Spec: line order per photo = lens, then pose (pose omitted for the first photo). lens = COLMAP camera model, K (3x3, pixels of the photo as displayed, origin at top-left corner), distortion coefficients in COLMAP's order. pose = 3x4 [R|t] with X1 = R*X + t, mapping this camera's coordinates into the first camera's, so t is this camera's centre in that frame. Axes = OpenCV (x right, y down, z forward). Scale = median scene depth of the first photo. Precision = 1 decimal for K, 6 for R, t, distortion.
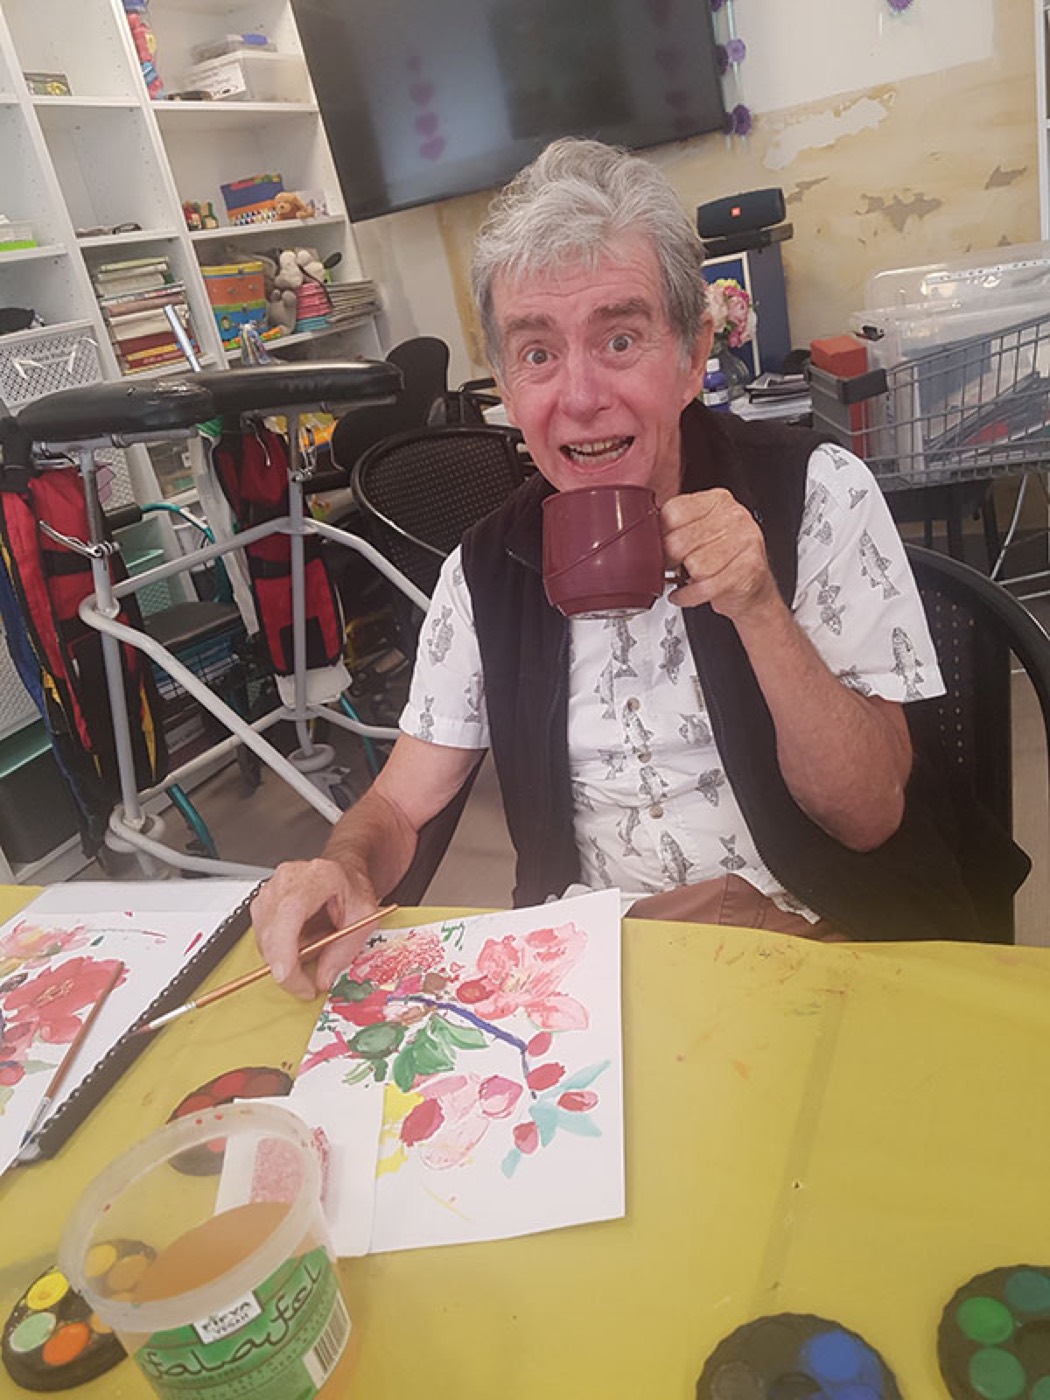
lens RADIAL K [[1046.4, 0, 525.0], [0, 1046.4, 700.0], [0, 0, 1]] dist [0.002000, -0.005126]
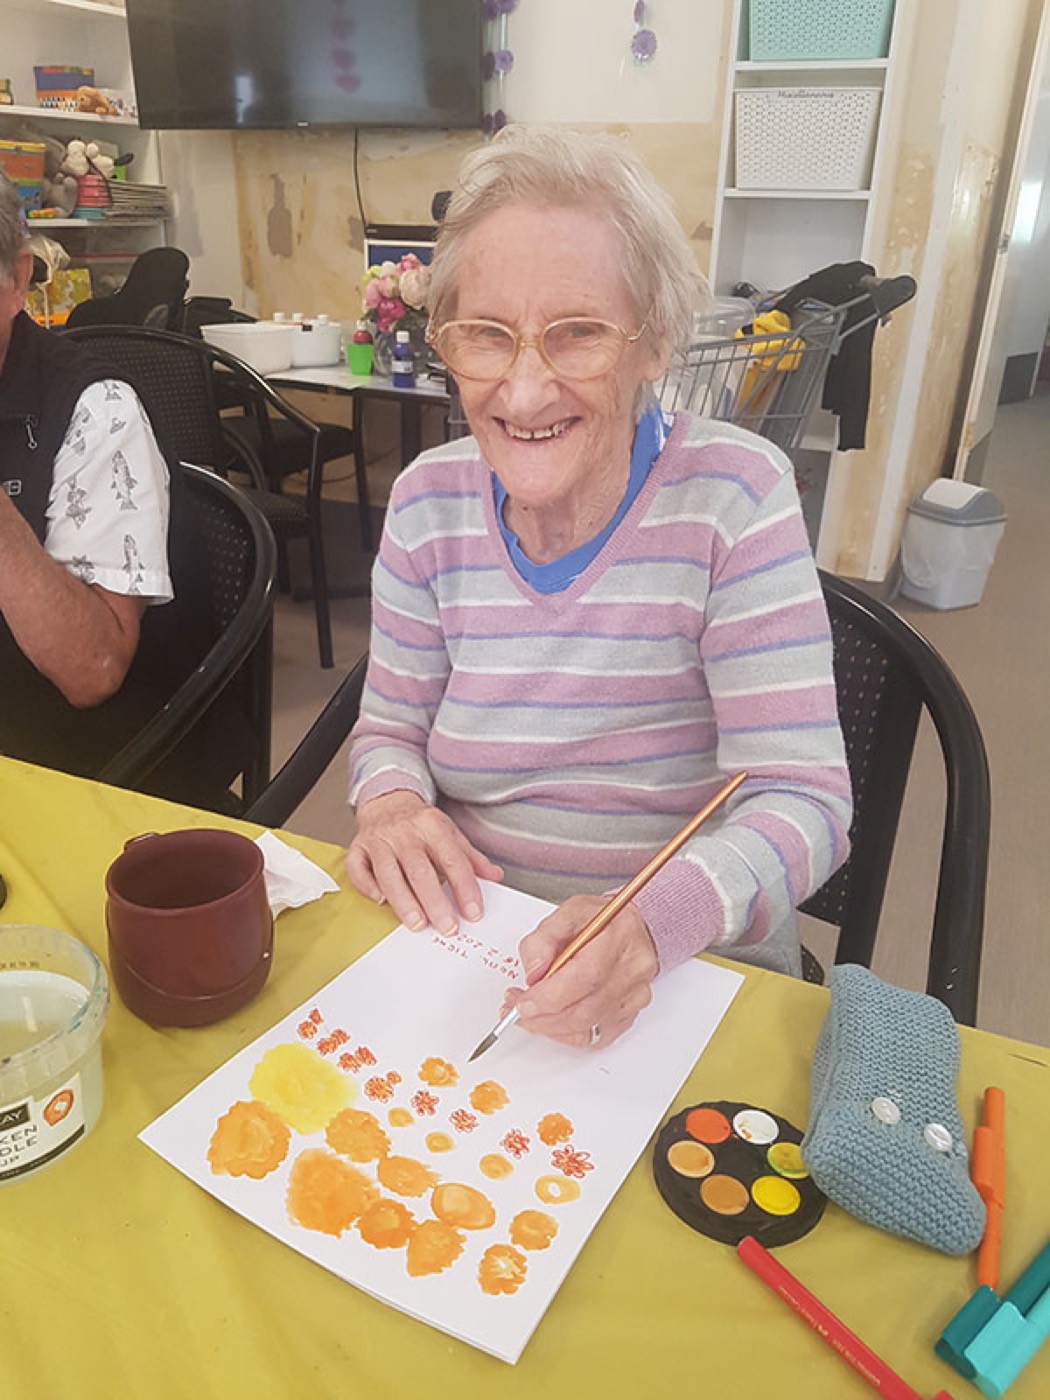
lens RADIAL K [[1079.4, 0, 525.0], [0, 1079.4, 700.0], [0, 0, 1]] dist [-0.005936, -0.016528]
pose [[0.971447, 0.235712, 0.027017, 0.322161], [-0.236354, 0.971378, 0.023680, -0.007400], [-0.020662, -0.029390, 0.999354, -0.122786]]
